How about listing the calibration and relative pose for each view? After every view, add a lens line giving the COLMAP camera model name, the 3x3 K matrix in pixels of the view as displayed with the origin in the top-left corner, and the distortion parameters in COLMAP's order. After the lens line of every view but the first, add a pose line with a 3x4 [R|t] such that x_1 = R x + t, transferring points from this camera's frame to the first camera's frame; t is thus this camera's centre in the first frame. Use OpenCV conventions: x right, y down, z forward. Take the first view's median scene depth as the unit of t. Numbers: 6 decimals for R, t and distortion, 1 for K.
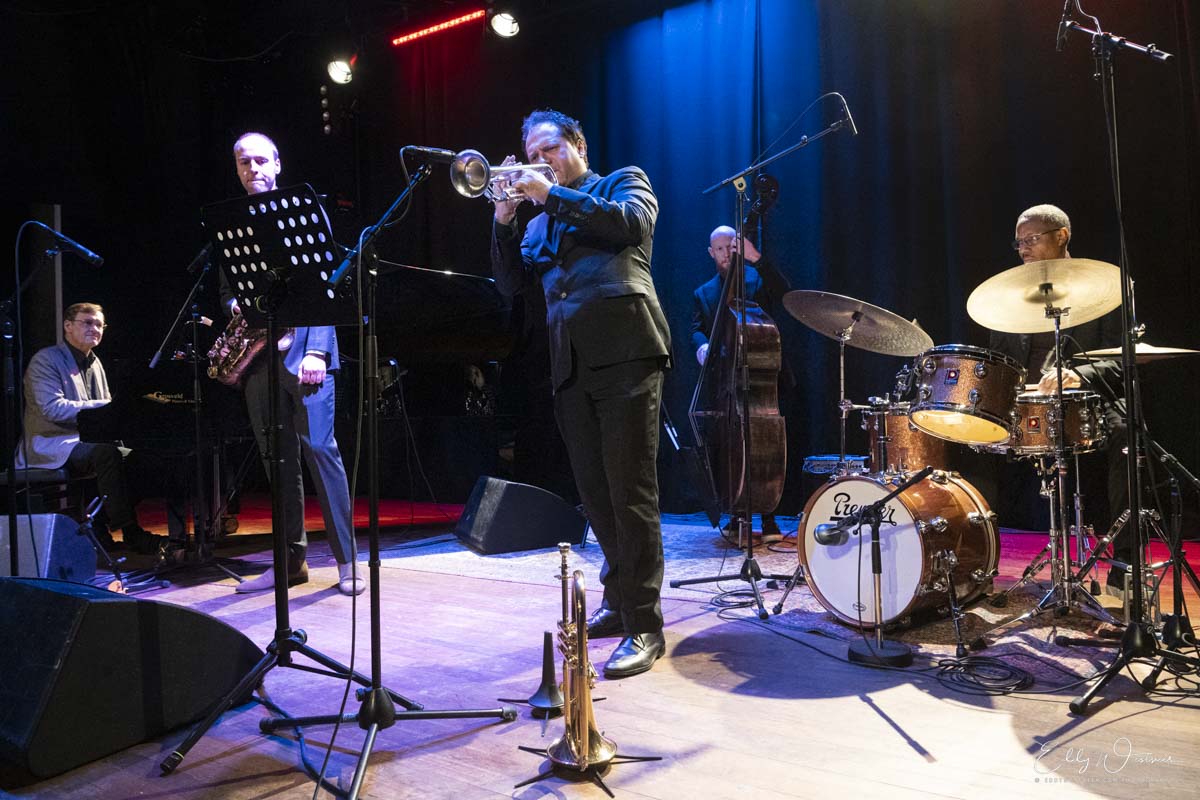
lens RADIAL K [[843.4, 0, 600.0], [0, 843.4, 400.0], [0, 0, 1]] dist [-0.039841, 0.002730]
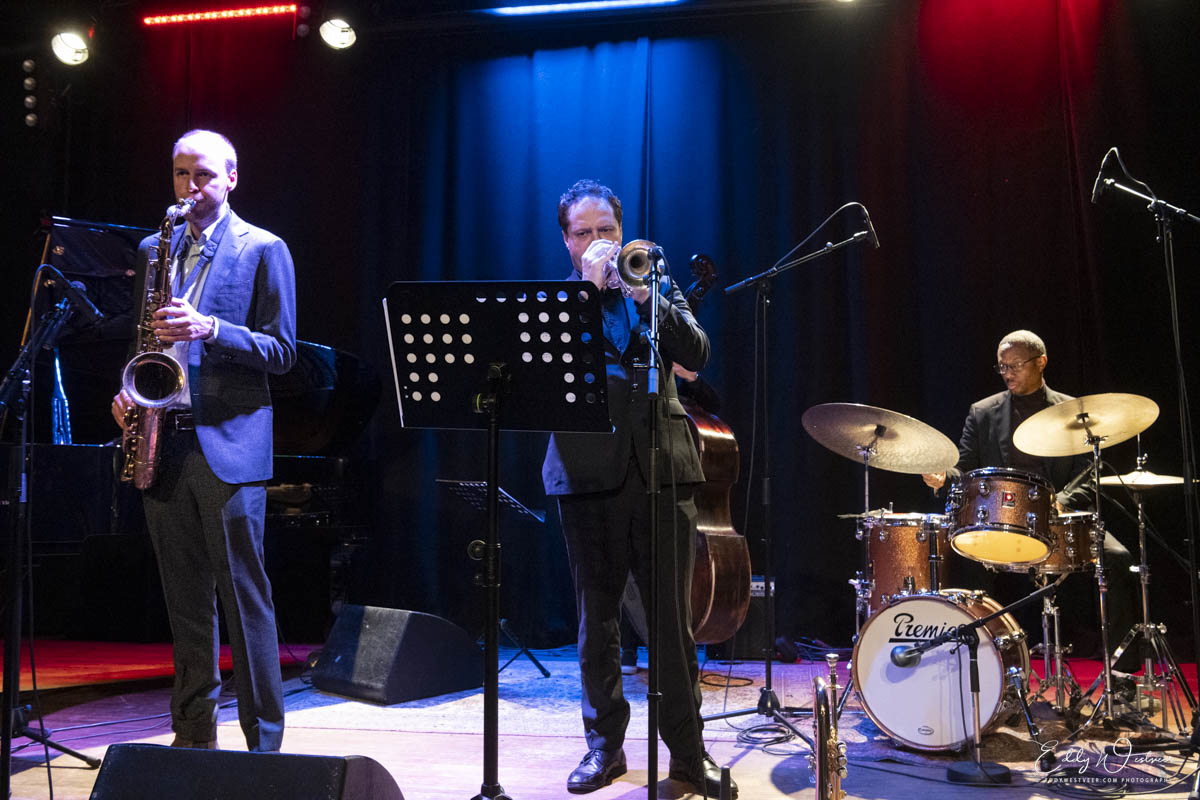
lens RADIAL K [[1120.6, 0, 600.0], [0, 1120.6, 400.0], [0, 0, 1]] dist [-0.095193, 0.165724]
pose [[0.931865, 0.052394, 0.359003, -0.516322], [-0.018638, 0.995124, -0.096854, -0.005160], [-0.362327, 0.083564, 0.928298, -0.095176]]
